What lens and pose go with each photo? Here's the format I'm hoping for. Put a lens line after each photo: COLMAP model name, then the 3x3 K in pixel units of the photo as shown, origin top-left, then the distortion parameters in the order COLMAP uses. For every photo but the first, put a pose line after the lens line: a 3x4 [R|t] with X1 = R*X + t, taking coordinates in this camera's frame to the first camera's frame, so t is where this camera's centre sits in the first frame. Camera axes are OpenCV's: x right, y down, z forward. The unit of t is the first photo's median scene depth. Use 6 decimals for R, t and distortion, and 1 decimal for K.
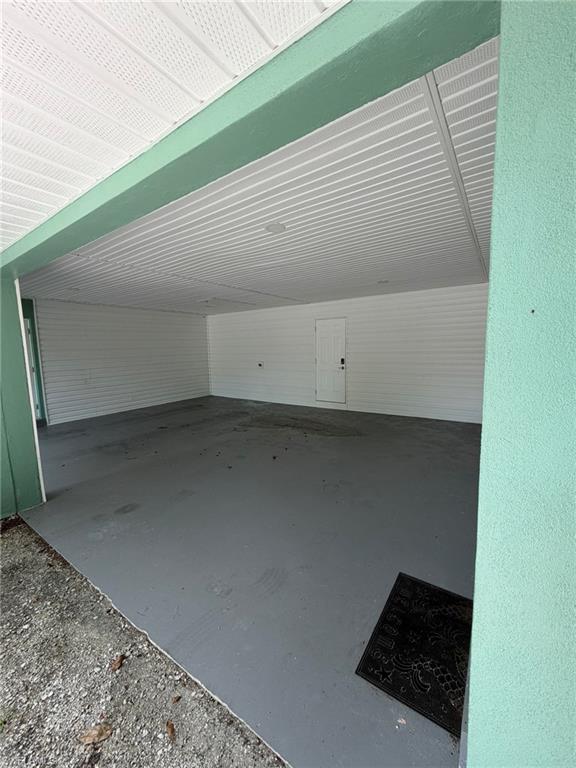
lens RADIAL K [[308.5, 0, 286.2], [0, 308.5, 384.4], [0, 0, 1]] dist [-0.000398, -0.000012]
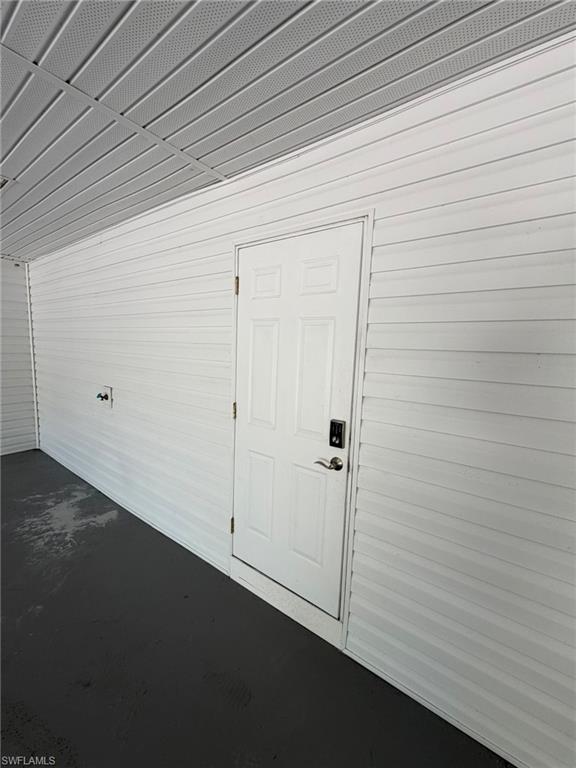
lens RADIAL K [[308.5, 0, 288.9], [0, 308.5, 383.5], [0, 0, 1]] dist [-0.000398, -0.000012]
pose [[0.998428, 0.052870, -0.018625, 0.151794], [-0.052722, 0.998574, 0.008360, -0.109176], [0.019040, -0.007365, 0.999792, 0.786818]]
